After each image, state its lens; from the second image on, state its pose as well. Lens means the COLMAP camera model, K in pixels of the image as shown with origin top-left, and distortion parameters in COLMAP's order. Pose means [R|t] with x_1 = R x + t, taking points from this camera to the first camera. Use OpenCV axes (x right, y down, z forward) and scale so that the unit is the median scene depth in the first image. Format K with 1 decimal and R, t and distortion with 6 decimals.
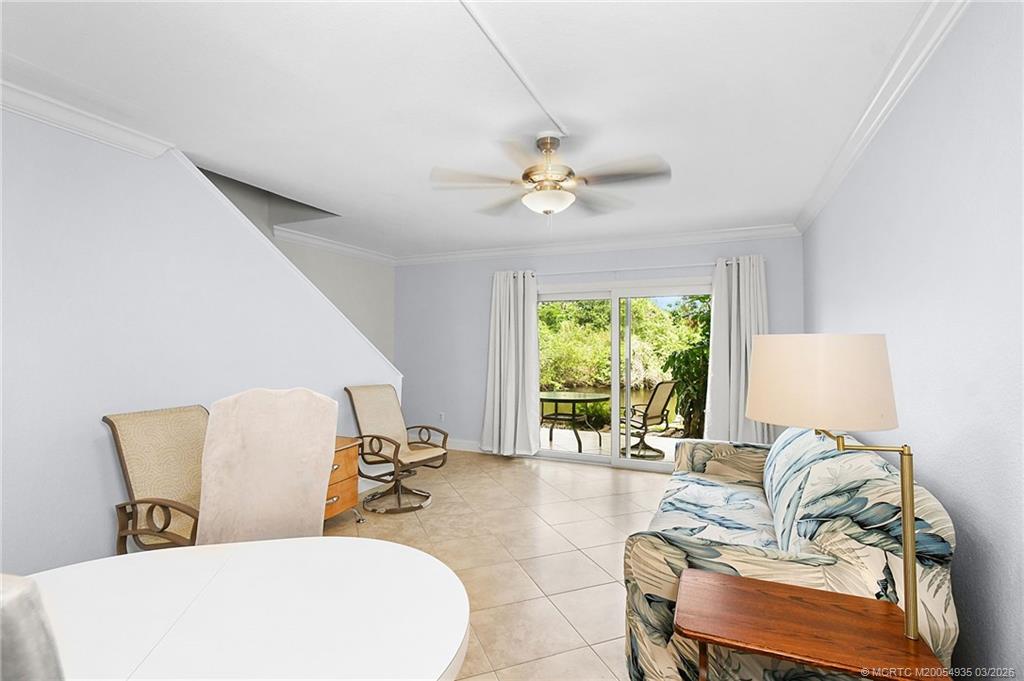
lens RADIAL K [[484.3, 0, 512.3], [0, 484.3, 333.4], [0, 0, 1]] dist [0.013348, -0.000154]
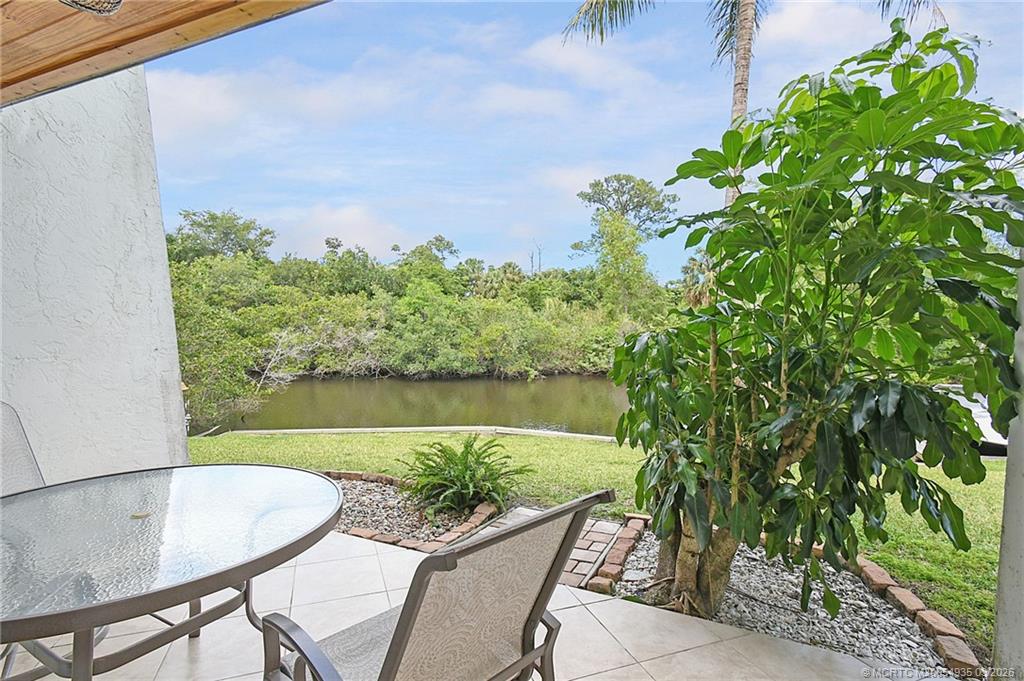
lens RADIAL K [[484.3, 0, 512.3], [0, 484.3, 333.4], [0, 0, 1]] dist [0.013348, -0.000154]
pose [[0.999961, 0.007693, -0.004345, 0.259241], [-0.007516, 0.999191, 0.039504, 0.024271], [0.004646, -0.039470, 0.999210, 0.682748]]
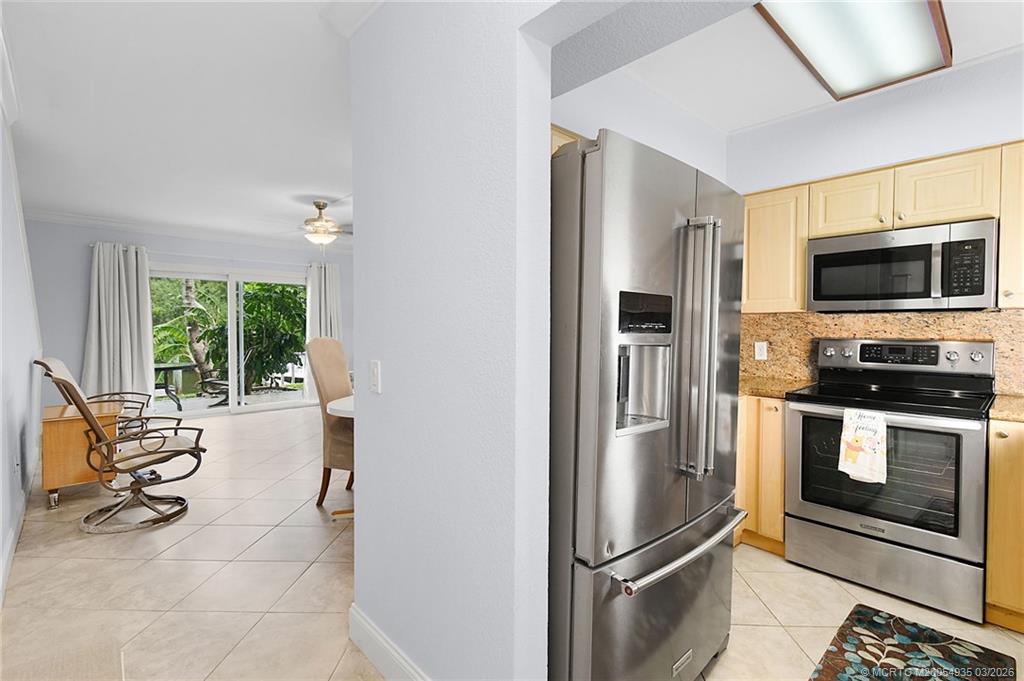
lens RADIAL K [[471.7, 0, 512.0], [0, 471.7, 340.5], [0, 0, 1]] dist [0.001940, 0.000023]
pose [[0.407257, -0.032835, 0.912723, -0.449371], [-0.026102, 0.998527, 0.047569, 0.002838], [-0.912941, -0.043197, 0.405800, -0.118028]]
